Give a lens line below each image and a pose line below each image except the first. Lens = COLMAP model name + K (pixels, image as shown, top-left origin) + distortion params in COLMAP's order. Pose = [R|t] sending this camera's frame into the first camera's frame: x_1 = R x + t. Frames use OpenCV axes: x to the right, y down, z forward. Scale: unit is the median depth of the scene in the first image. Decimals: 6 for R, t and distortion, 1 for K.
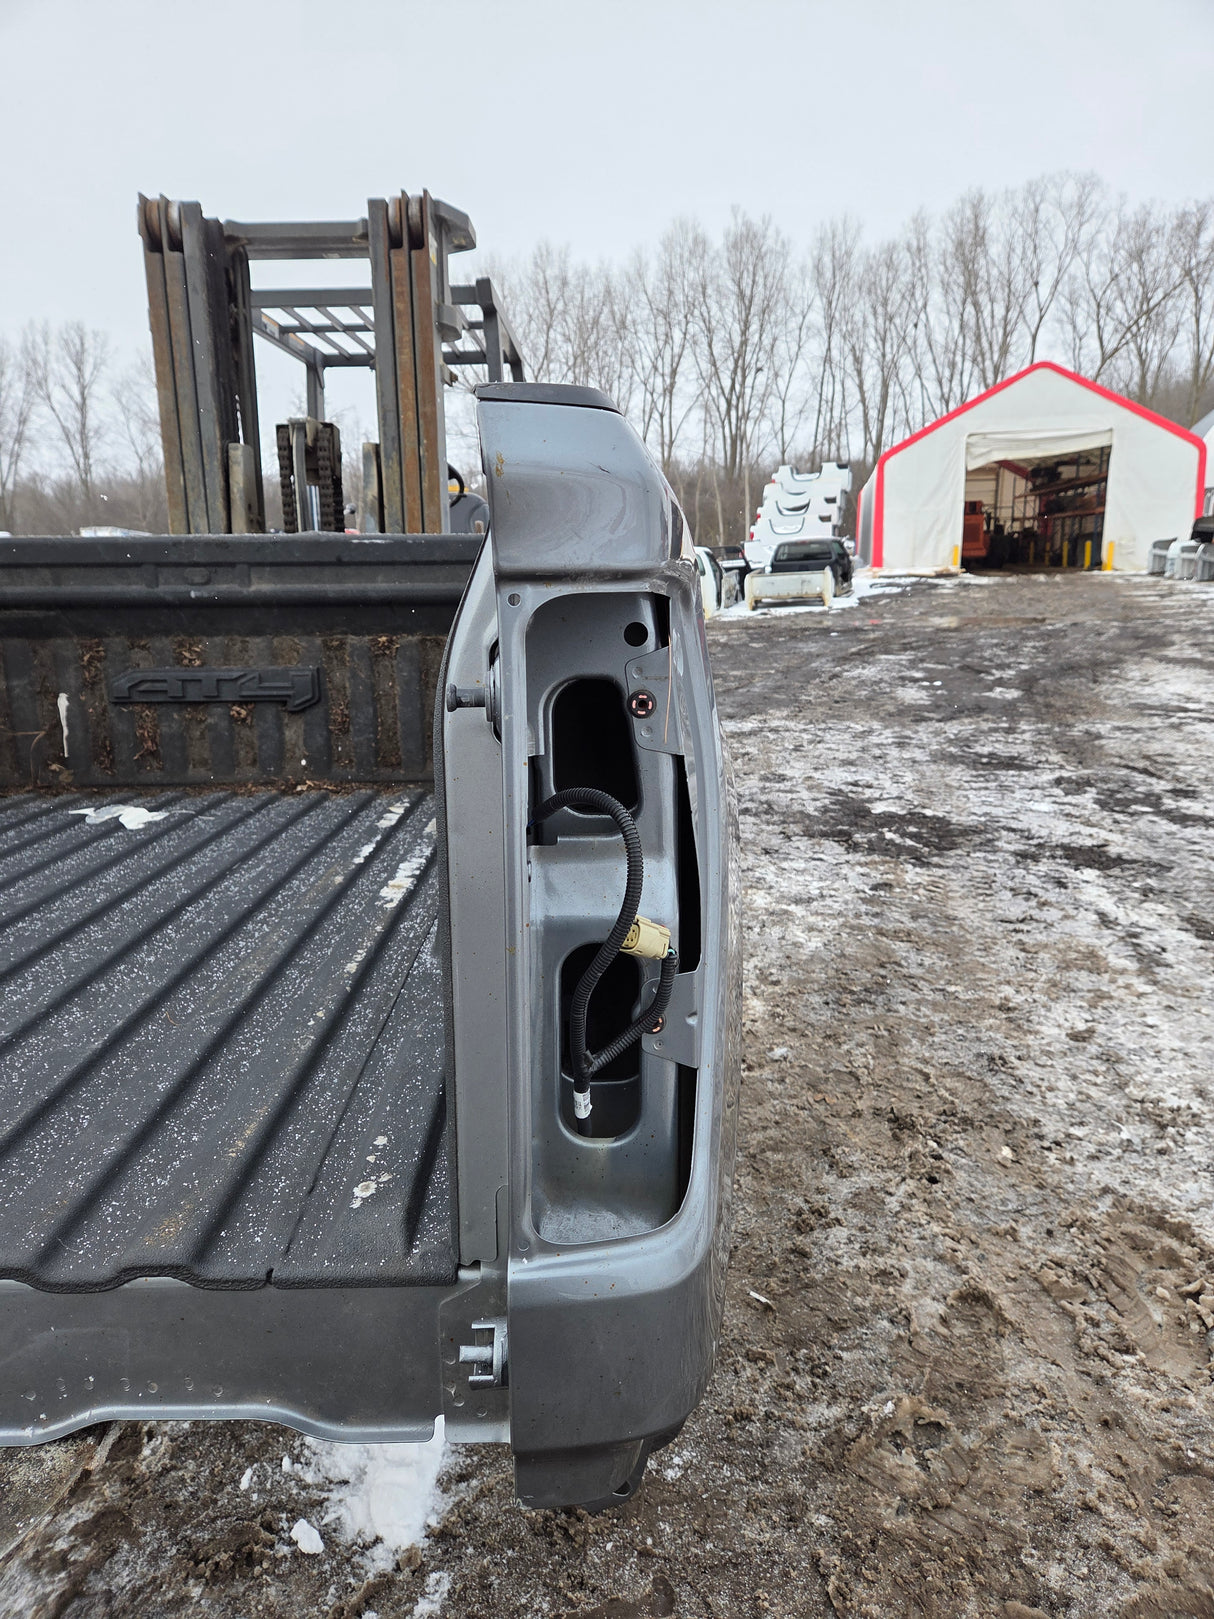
lens RADIAL K [[1072.5, 0, 606.6], [0, 1072.5, 793.3], [0, 0, 1]] dist [0.065572, -0.049763]
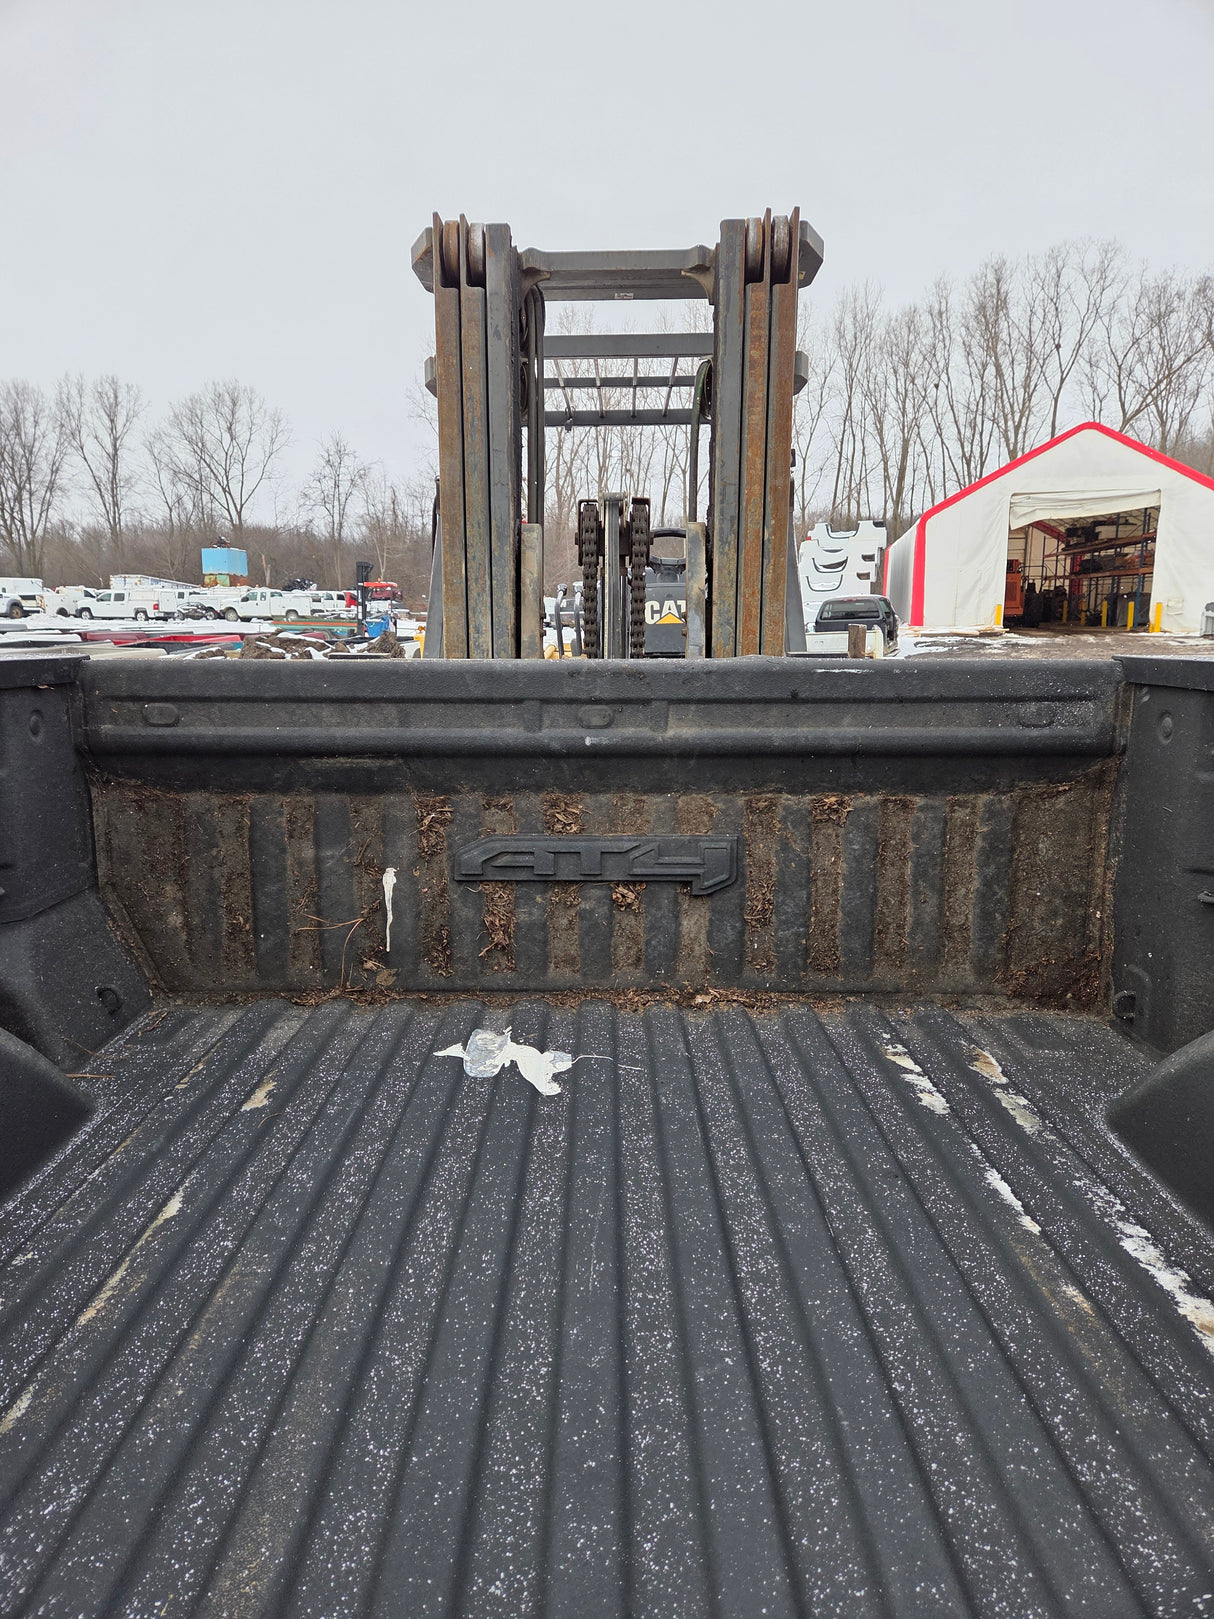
lens RADIAL K [[1072.5, 0, 607.4], [0, 1072.5, 800.7], [0, 0, 1]] dist [0.065572, -0.049763]
pose [[0.999796, 0.014531, -0.014057, -0.185991], [-0.015073, 0.999116, -0.039247, -0.059924], [0.013474, 0.039451, 0.999131, 0.146893]]
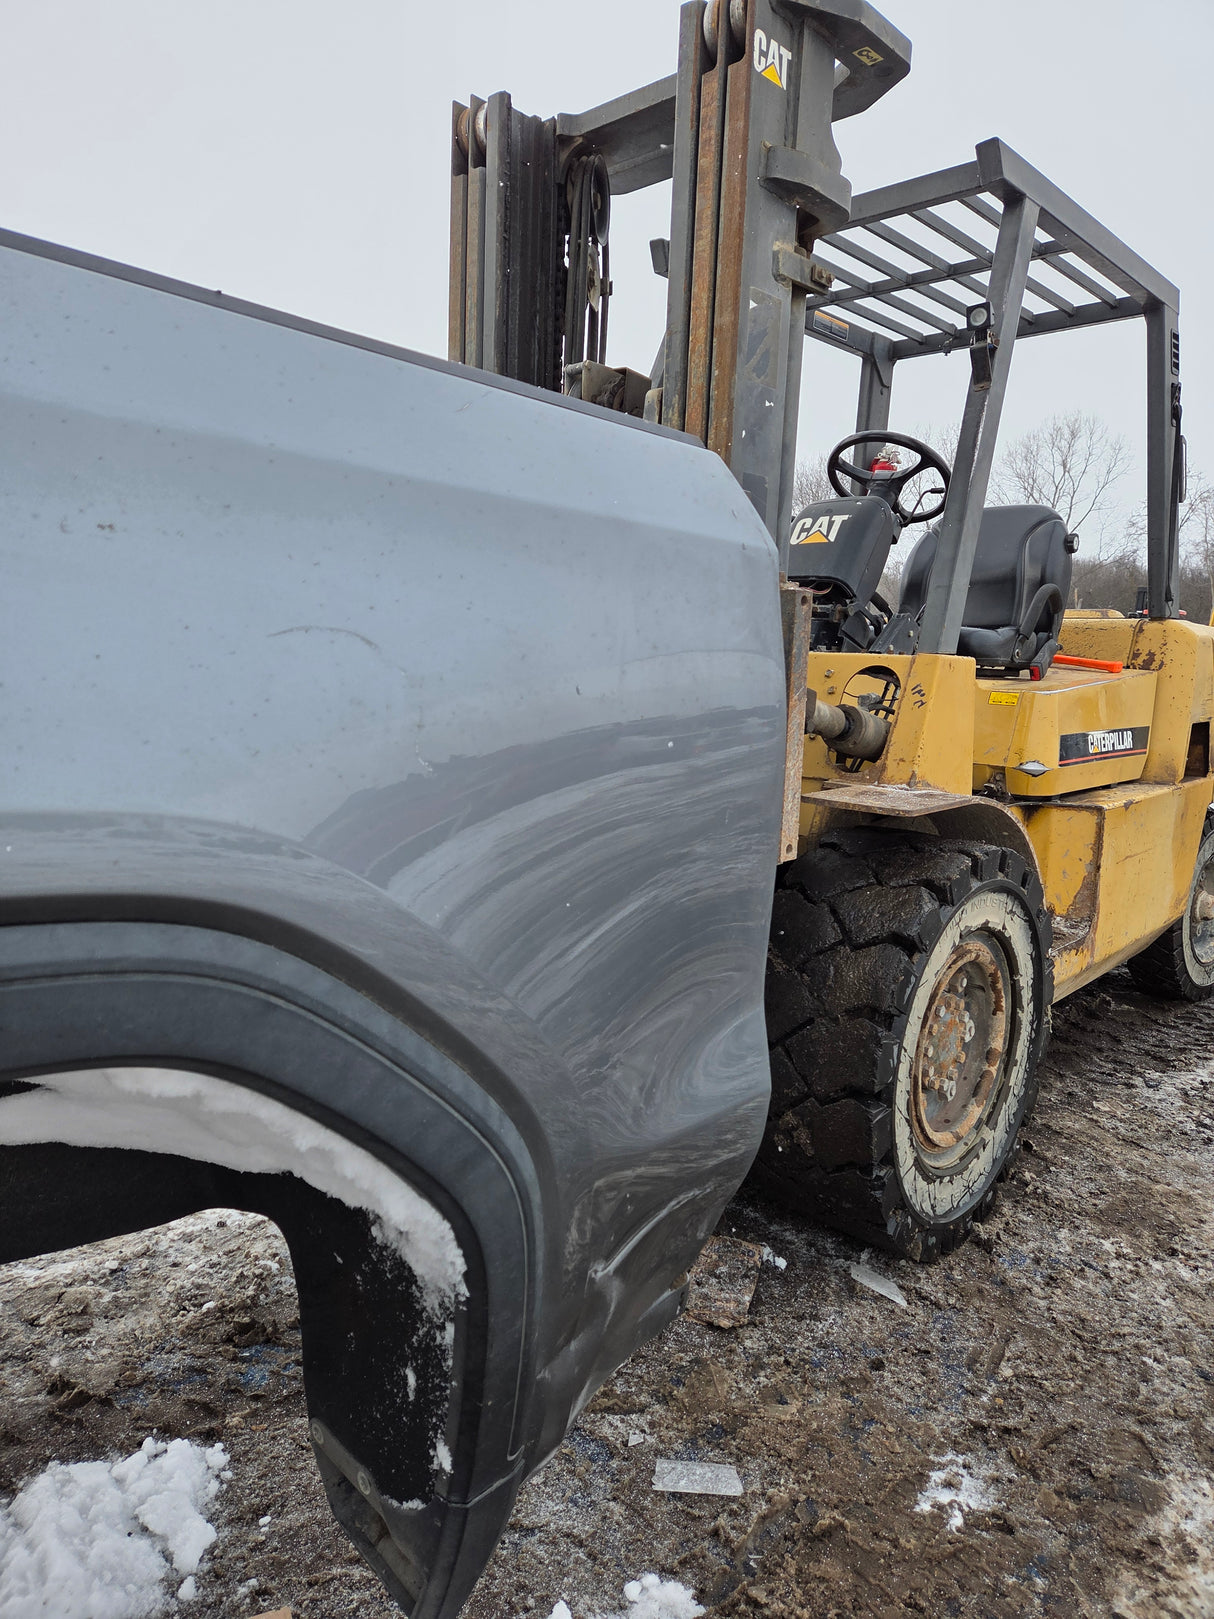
lens RADIAL K [[1072.5, 0, 605.4], [0, 1072.5, 810.7], [0, 0, 1]] dist [0.065572, -0.049763]
pose [[0.756554, 0.134166, -0.640020, 0.149327], [-0.170361, 0.985368, 0.005180, -0.044614], [0.631350, 0.105115, 0.768341, 0.338912]]
